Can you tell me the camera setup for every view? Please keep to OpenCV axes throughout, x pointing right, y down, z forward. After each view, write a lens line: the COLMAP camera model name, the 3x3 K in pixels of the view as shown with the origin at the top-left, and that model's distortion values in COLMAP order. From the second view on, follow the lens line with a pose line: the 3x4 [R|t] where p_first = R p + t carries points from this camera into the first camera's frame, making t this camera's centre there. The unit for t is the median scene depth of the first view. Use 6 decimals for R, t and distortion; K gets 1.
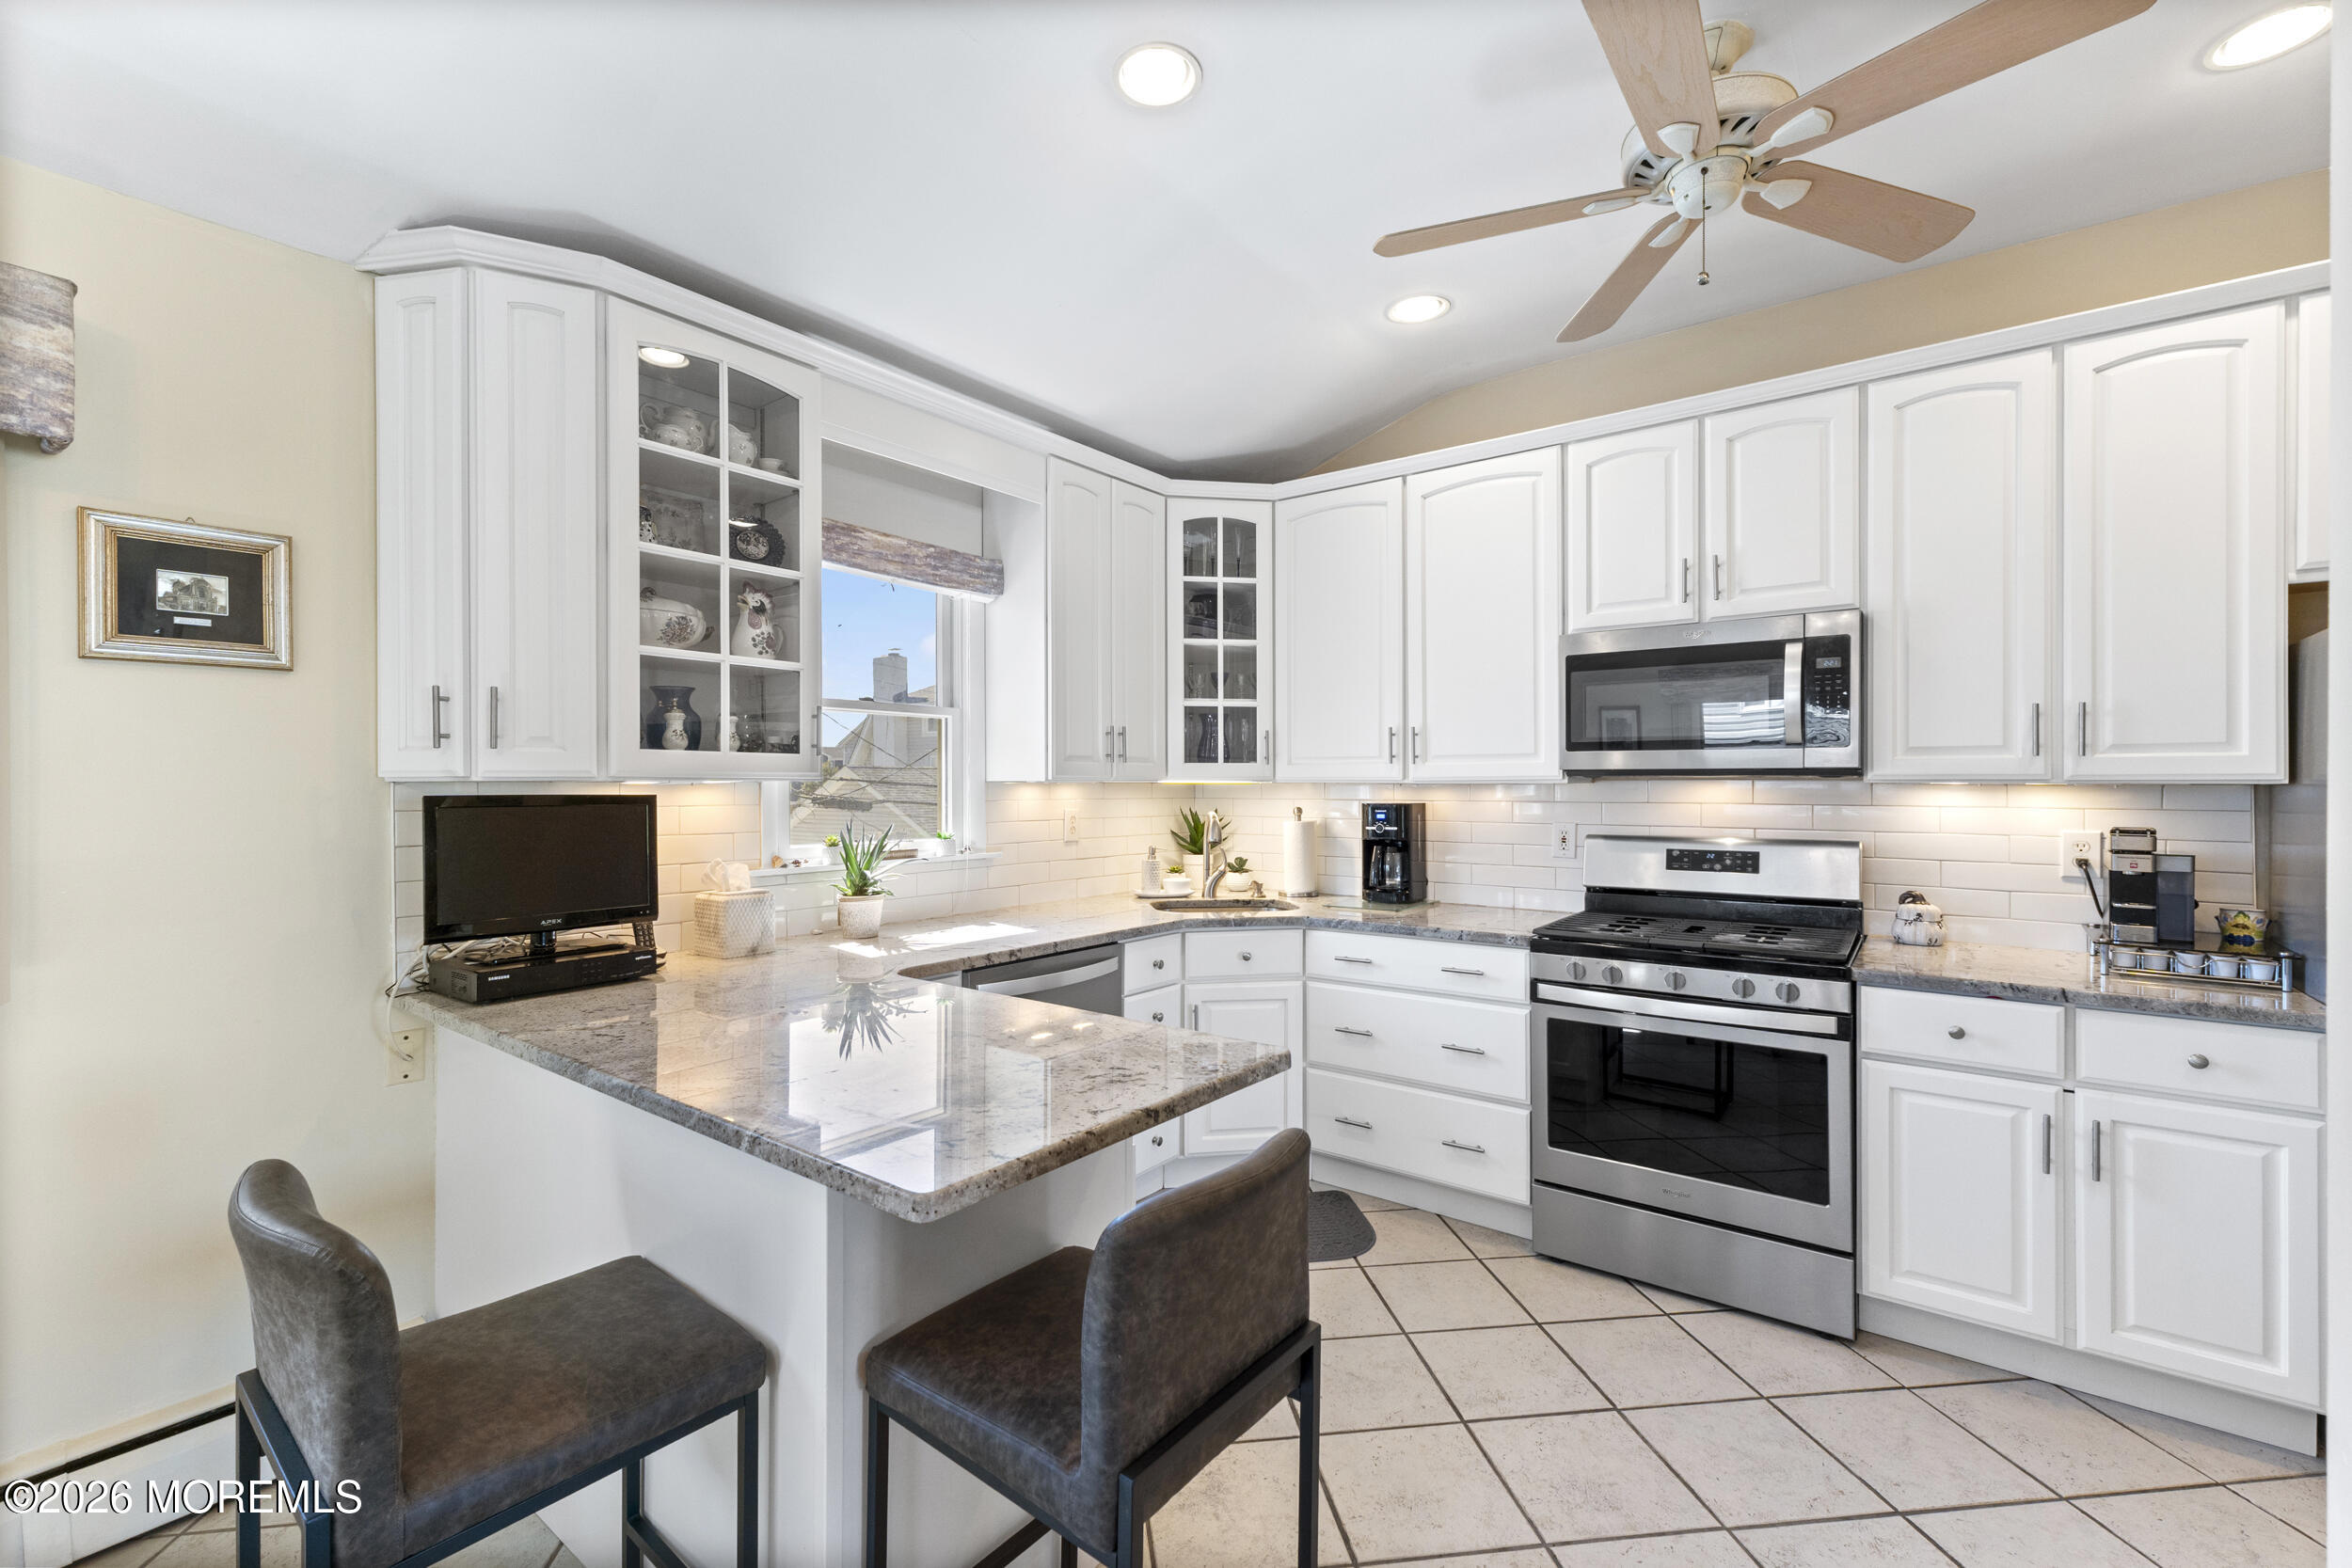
lens RADIAL K [[995.7, 0, 1180.7], [0, 995.7, 781.9], [0, 0, 1]] dist [0.007664, 0.000167]
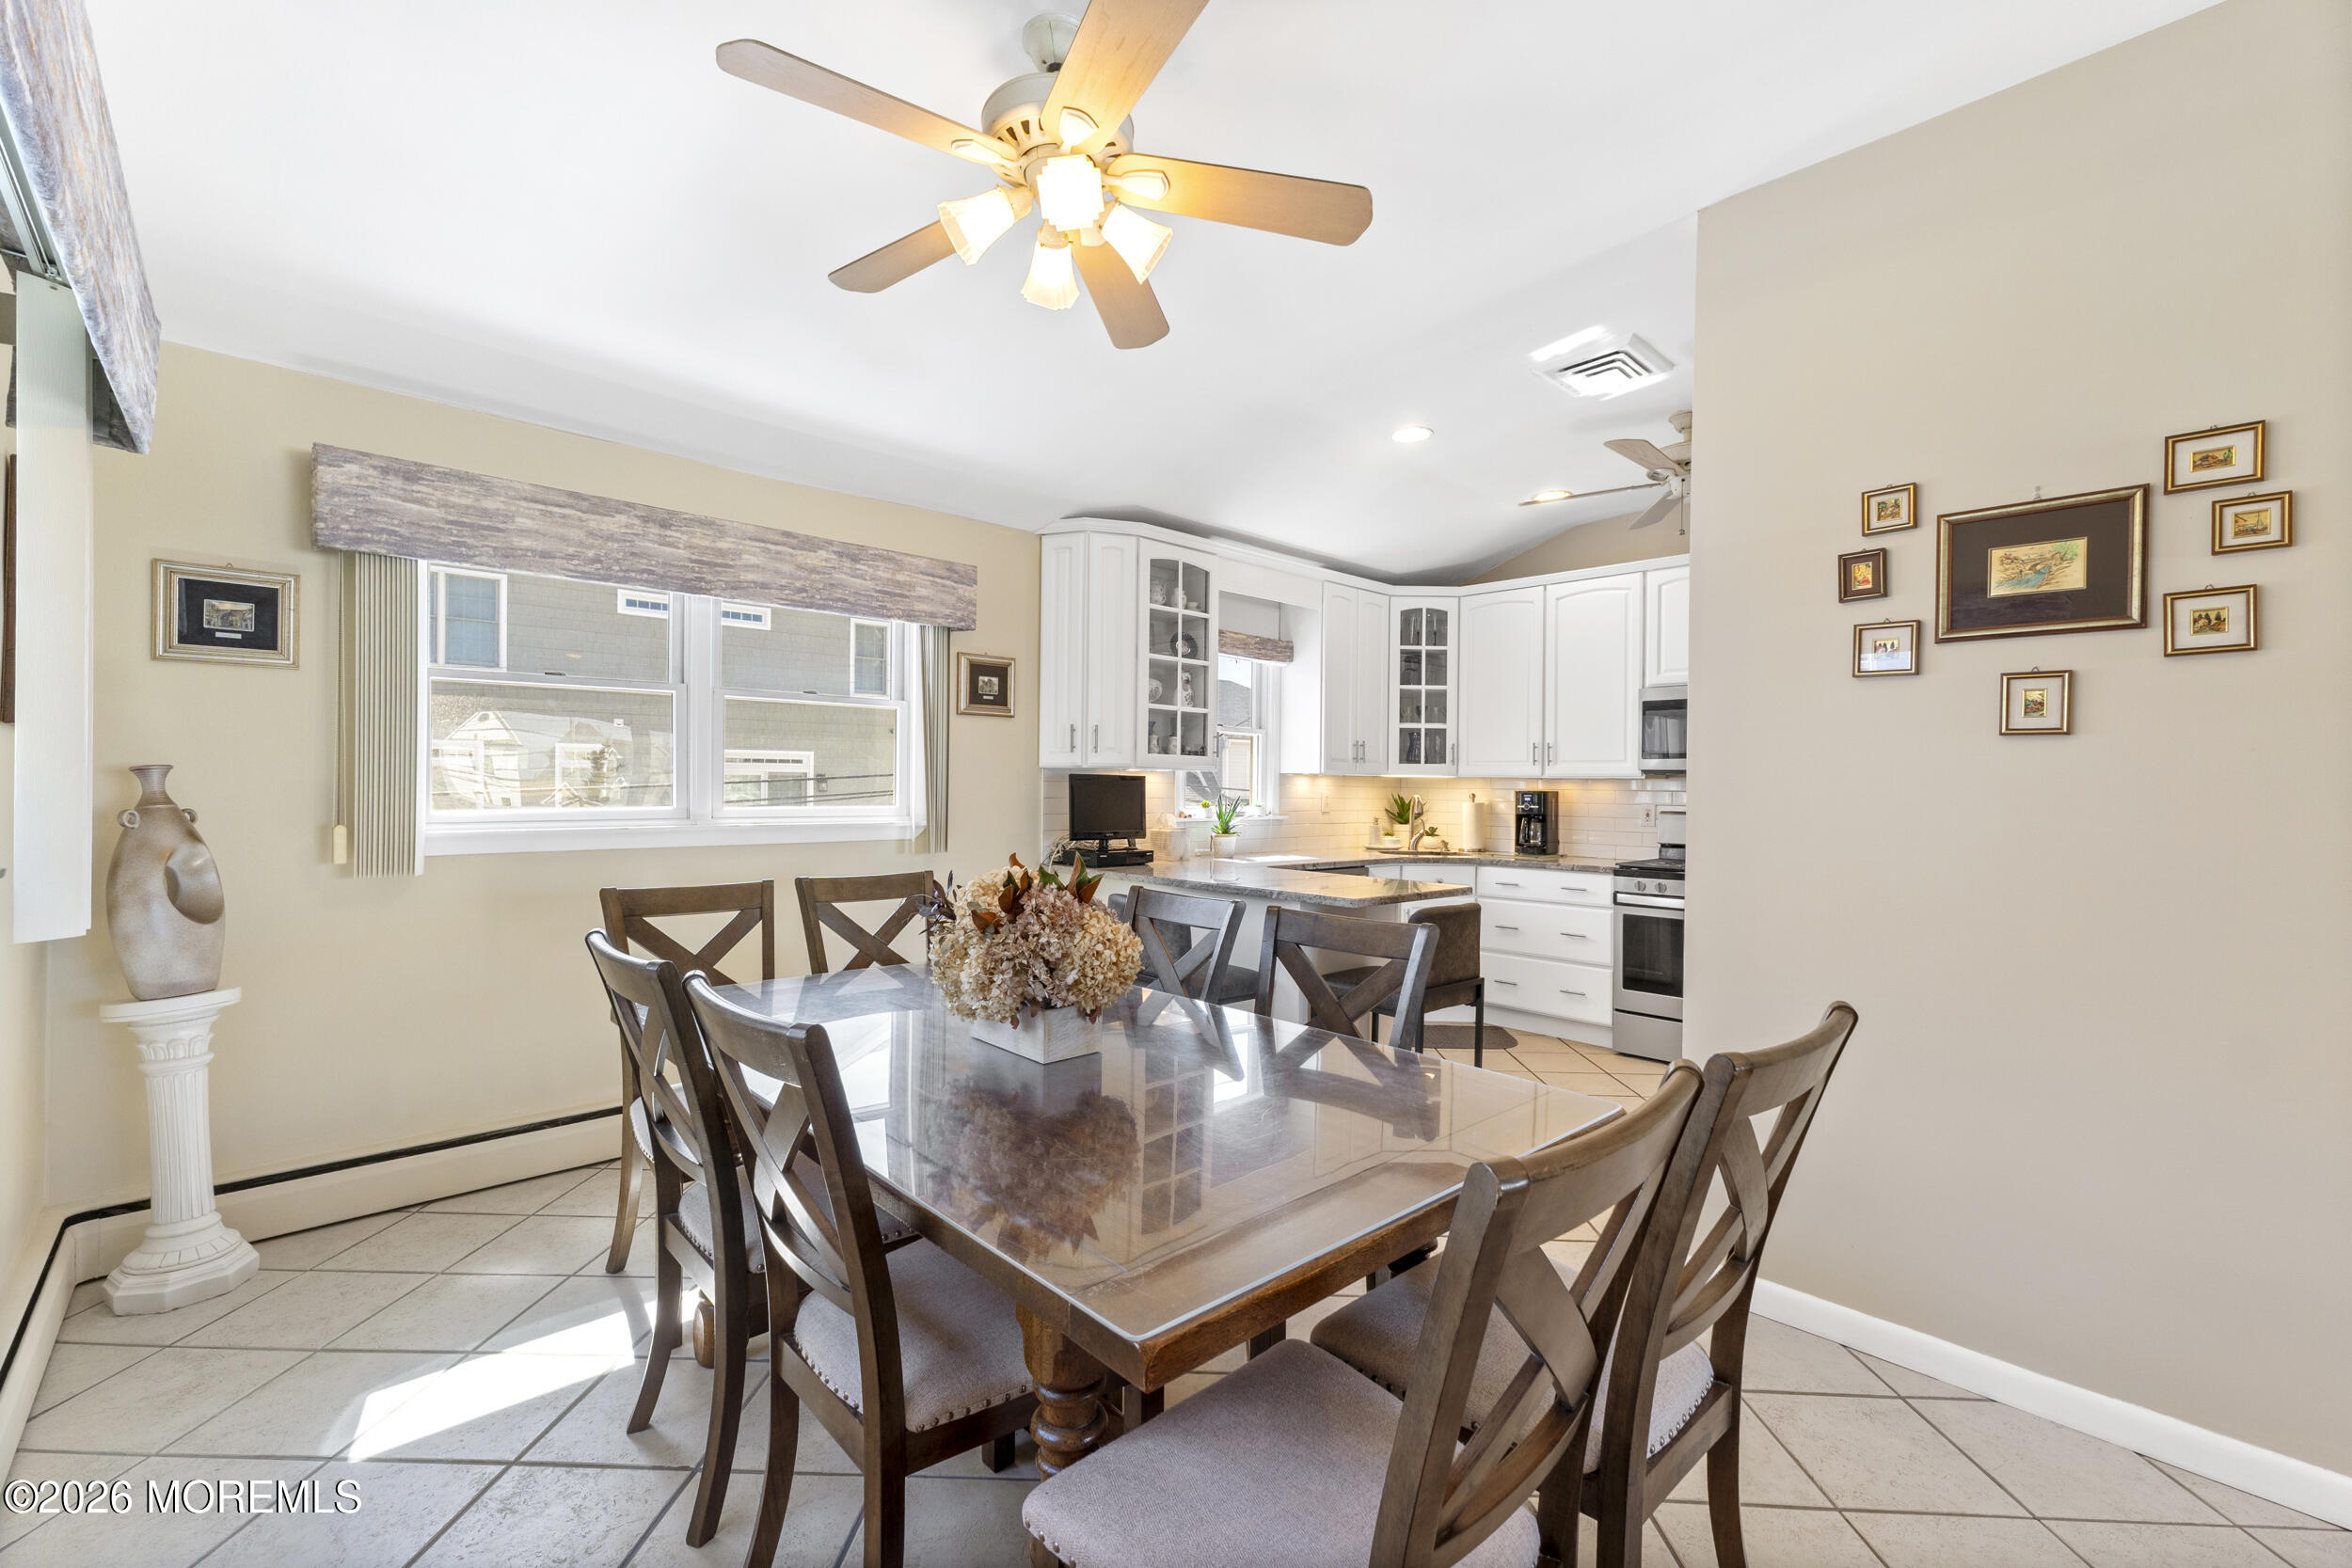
lens RADIAL K [[995.7, 0, 1180.7], [0, 995.7, 781.9], [0, 0, 1]] dist [0.007664, 0.000167]
pose [[0.986984, 0.014191, -0.160190, -0.097463], [-0.014608, 0.999892, -0.001422, 0.019874], [0.160153, 0.003744, 0.987085, -0.711156]]
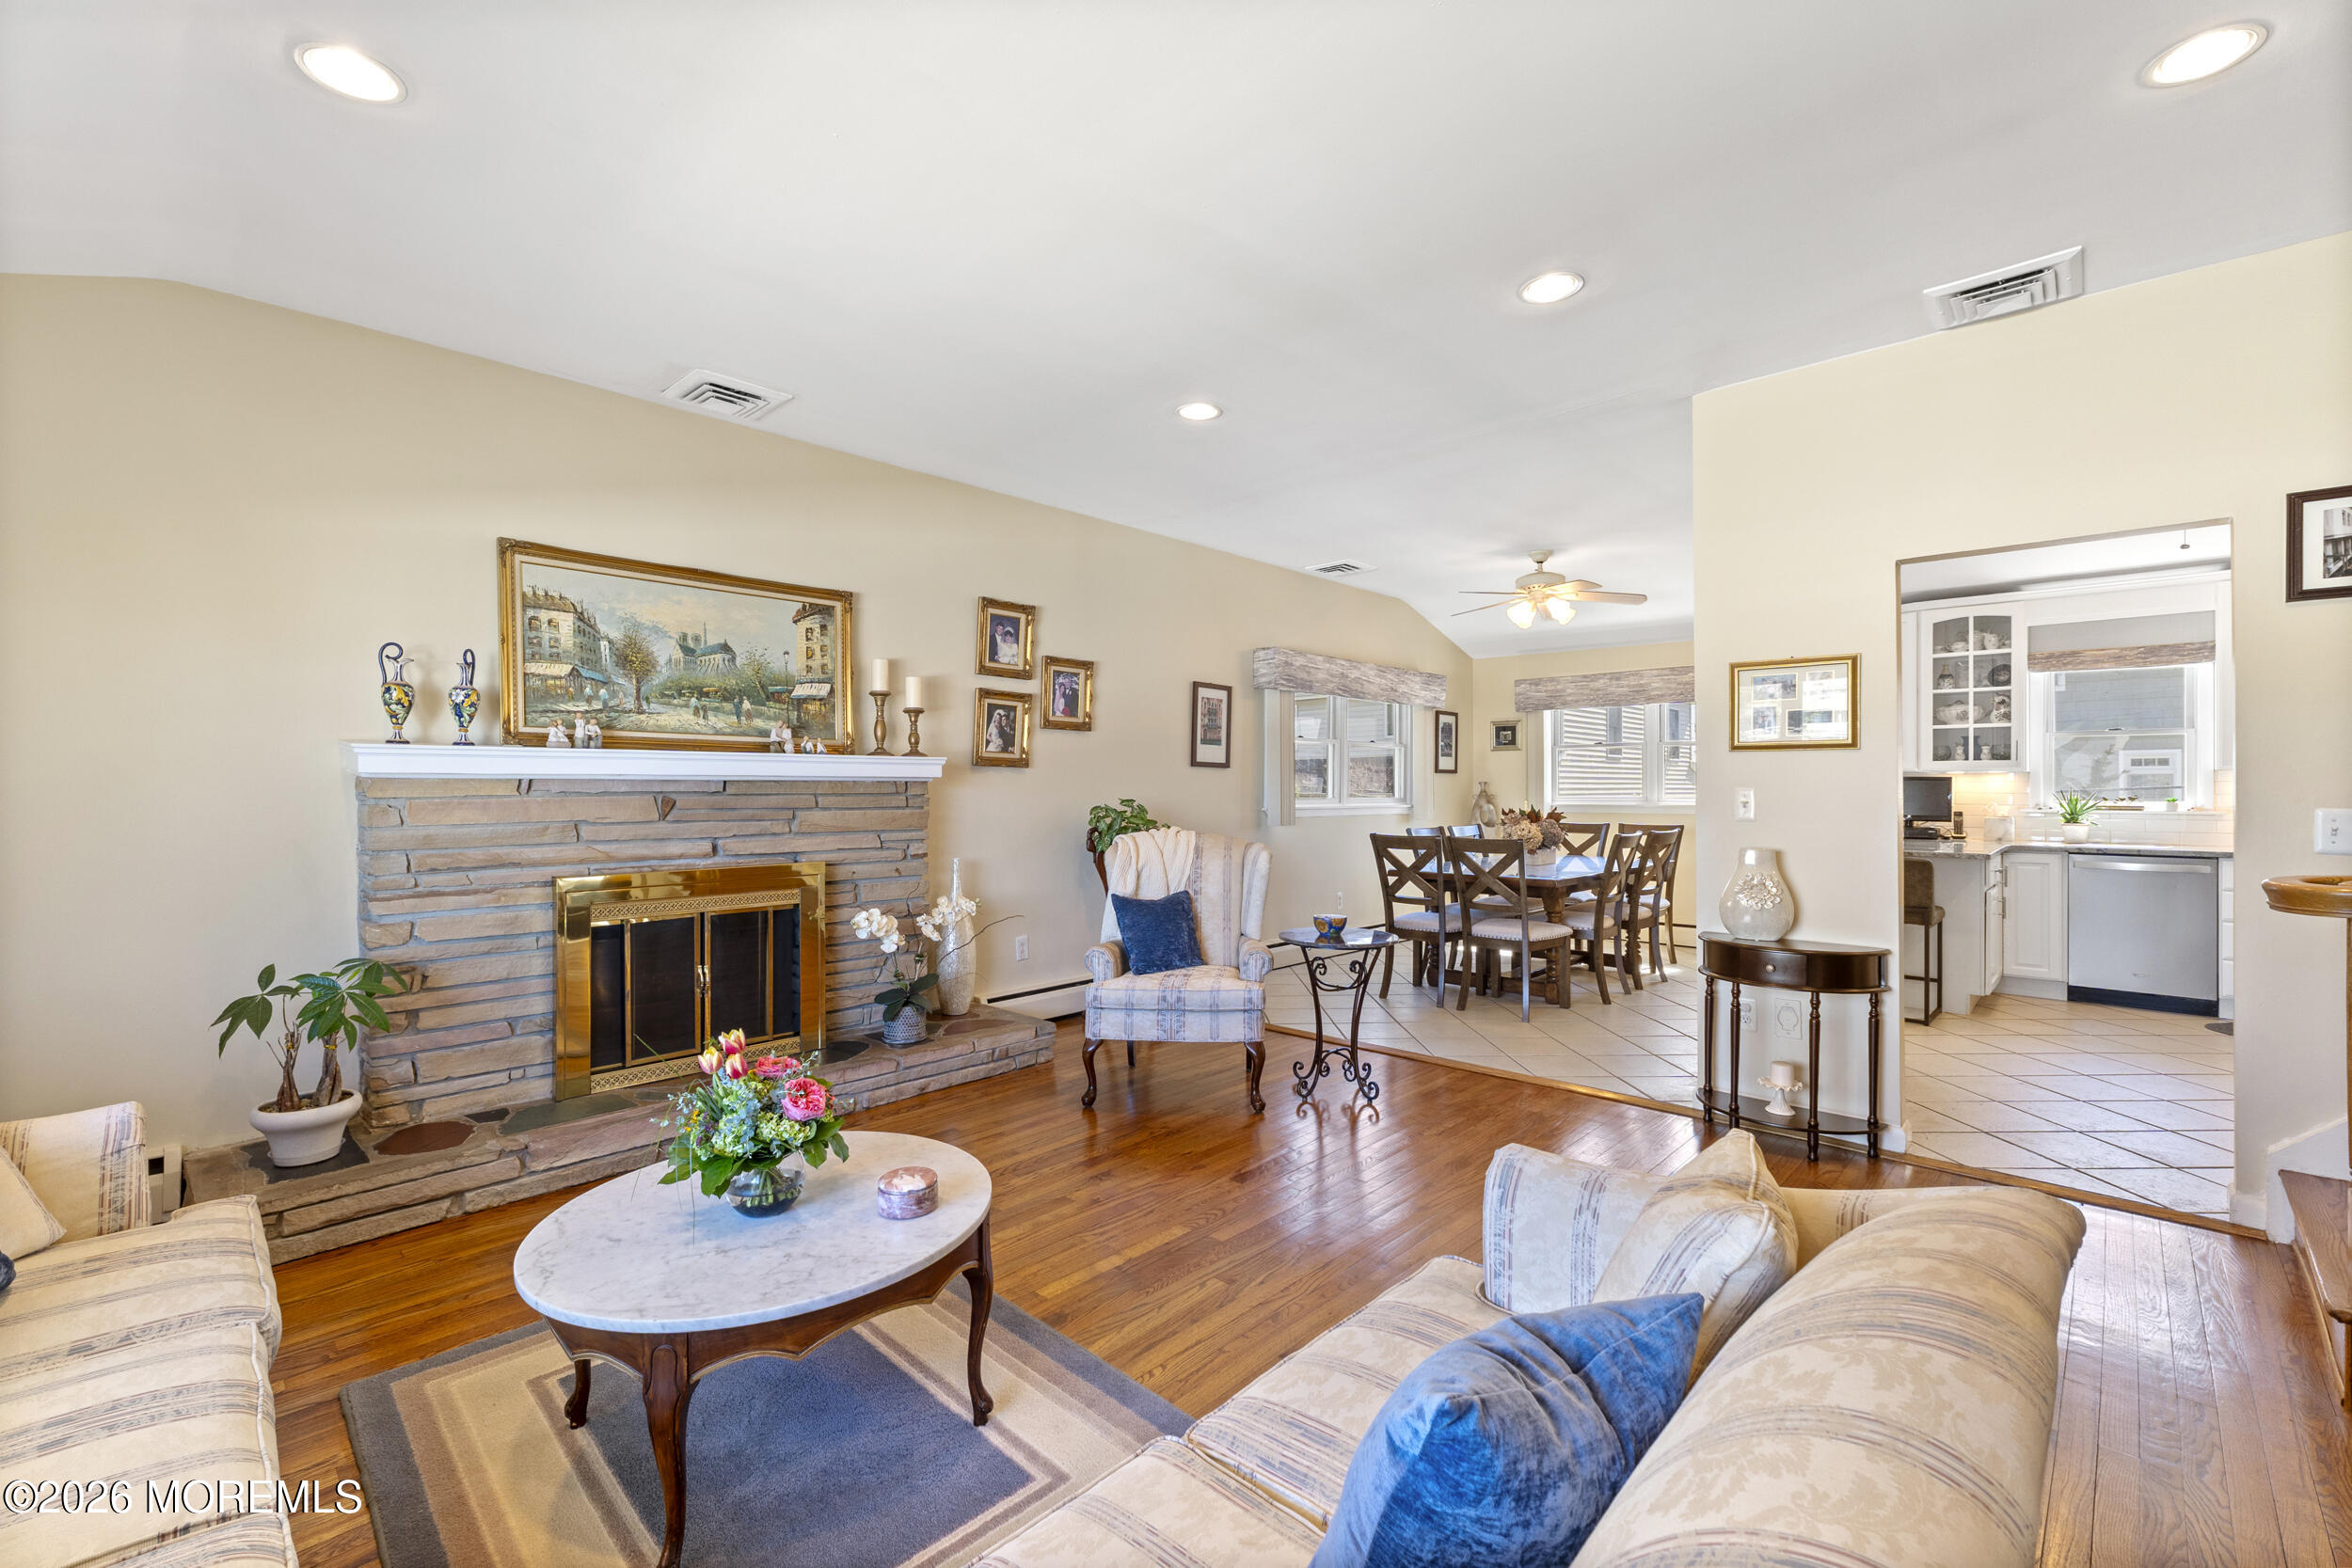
lens RADIAL K [[995.7, 0, 1180.7], [0, 995.7, 781.9], [0, 0, 1]] dist [0.007664, 0.000167]
pose [[-0.100425, -0.003968, -0.994937, 1.790815], [0.000106, 0.999992, -0.003999, 0.028307], [0.994945, -0.000507, -0.100423, -0.620107]]
